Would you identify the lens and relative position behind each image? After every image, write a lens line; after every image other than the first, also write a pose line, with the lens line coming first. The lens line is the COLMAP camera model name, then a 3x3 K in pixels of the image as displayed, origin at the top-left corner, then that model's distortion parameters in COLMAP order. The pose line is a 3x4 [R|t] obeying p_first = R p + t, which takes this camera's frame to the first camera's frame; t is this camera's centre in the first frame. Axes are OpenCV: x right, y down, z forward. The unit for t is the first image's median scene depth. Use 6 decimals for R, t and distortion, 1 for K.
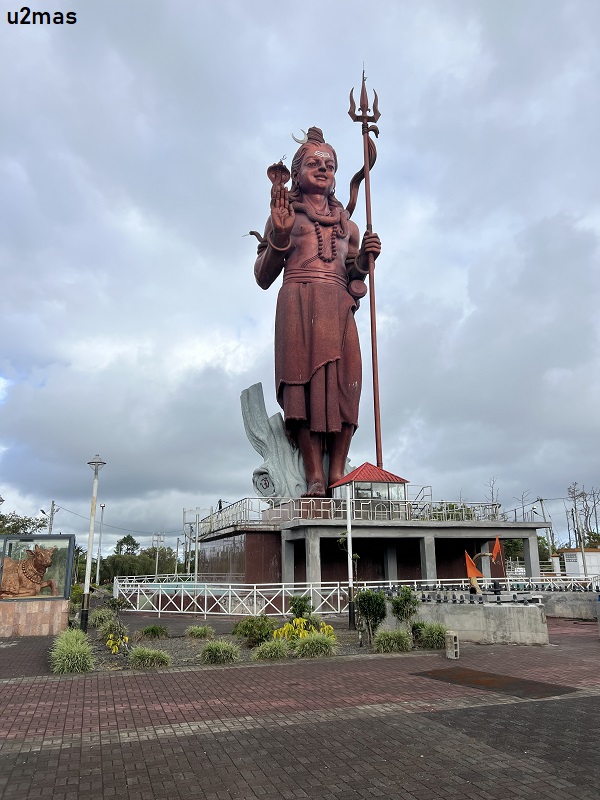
lens RADIAL K [[624.0, 0, 301.3], [0, 624.0, 414.6], [0, 0, 1]] dist [-0.001559, -0.006173]
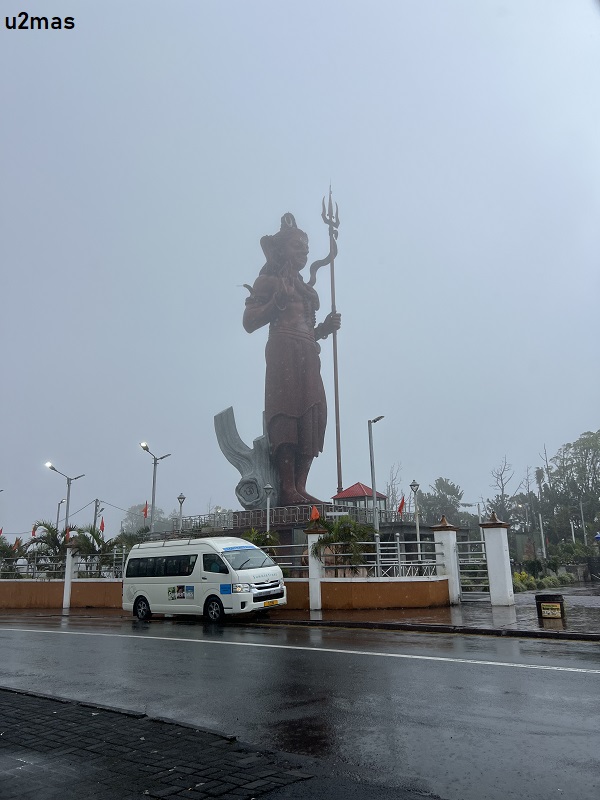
lens RADIAL K [[624.0, 0, 301.3], [0, 624.0, 414.6], [0, 0, 1]] dist [-0.001559, -0.006173]
pose [[0.821341, 0.125254, 0.556517, -0.659558], [-0.123582, 0.991497, -0.040764, -0.003365], [-0.556890, -0.035294, 0.829836, -0.094148]]
